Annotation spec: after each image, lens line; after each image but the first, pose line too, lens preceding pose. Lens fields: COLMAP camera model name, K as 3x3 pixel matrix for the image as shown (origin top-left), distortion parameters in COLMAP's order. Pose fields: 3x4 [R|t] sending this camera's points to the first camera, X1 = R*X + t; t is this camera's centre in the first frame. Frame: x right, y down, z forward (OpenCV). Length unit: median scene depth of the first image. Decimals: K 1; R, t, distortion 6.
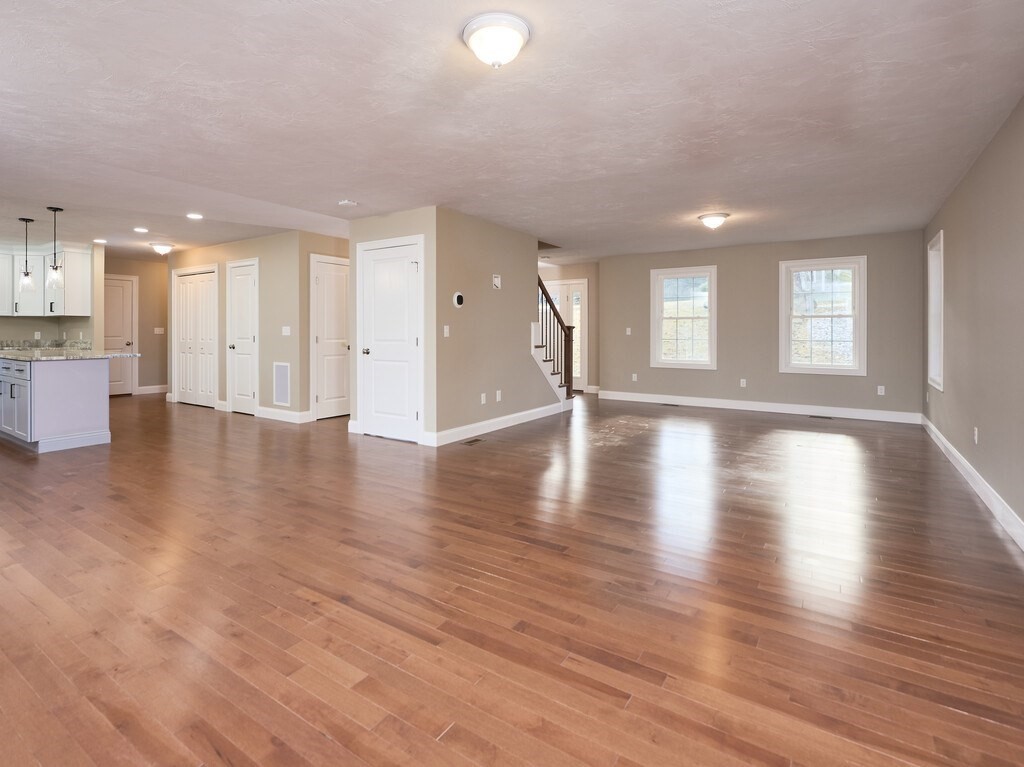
lens RADIAL K [[520.9, 0, 486.3], [0, 520.9, 330.4], [0, 0, 1]] dist [-0.002640, 0.003110]
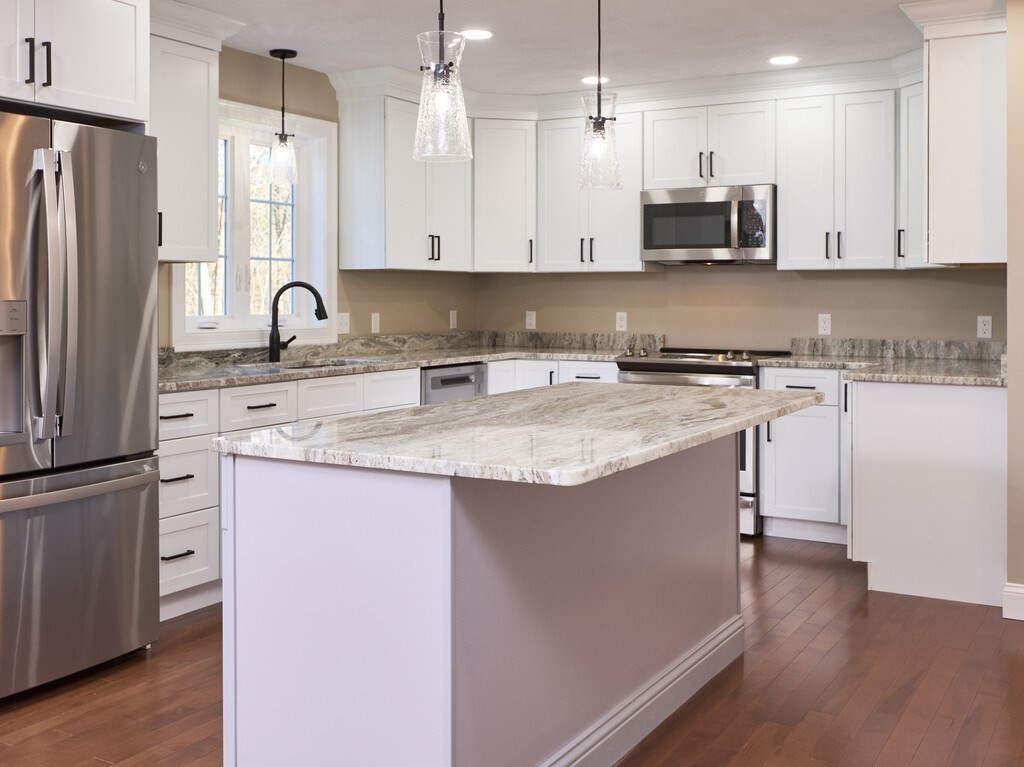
lens RADIAL K [[1090.2, 0, 500.4], [0, 1090.2, 308.3], [0, 0, 1]] dist [-0.027588, 0.000000]
pose [[0.076337, 0.011242, -0.997019, -0.316469], [-0.000675, 0.999937, 0.011224, -0.014260], [0.997082, -0.000184, 0.076340, 0.978776]]
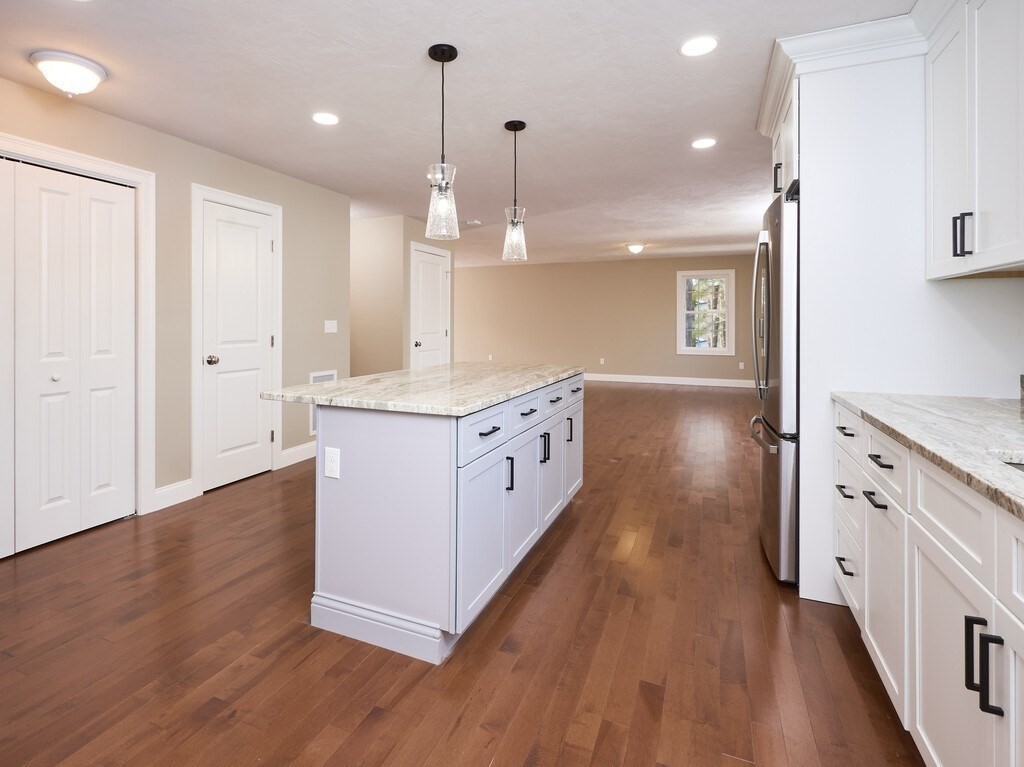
lens RADIAL K [[520.9, 0, 485.9], [0, 520.9, 320.7], [0, 0, 1]] dist [-0.002640, 0.003110]
pose [[-0.199378, -0.001938, 0.979921, -1.386506], [-0.002695, 0.999995, 0.001429, -0.010532], [-0.979919, -0.002356, -0.199382, 1.137694]]
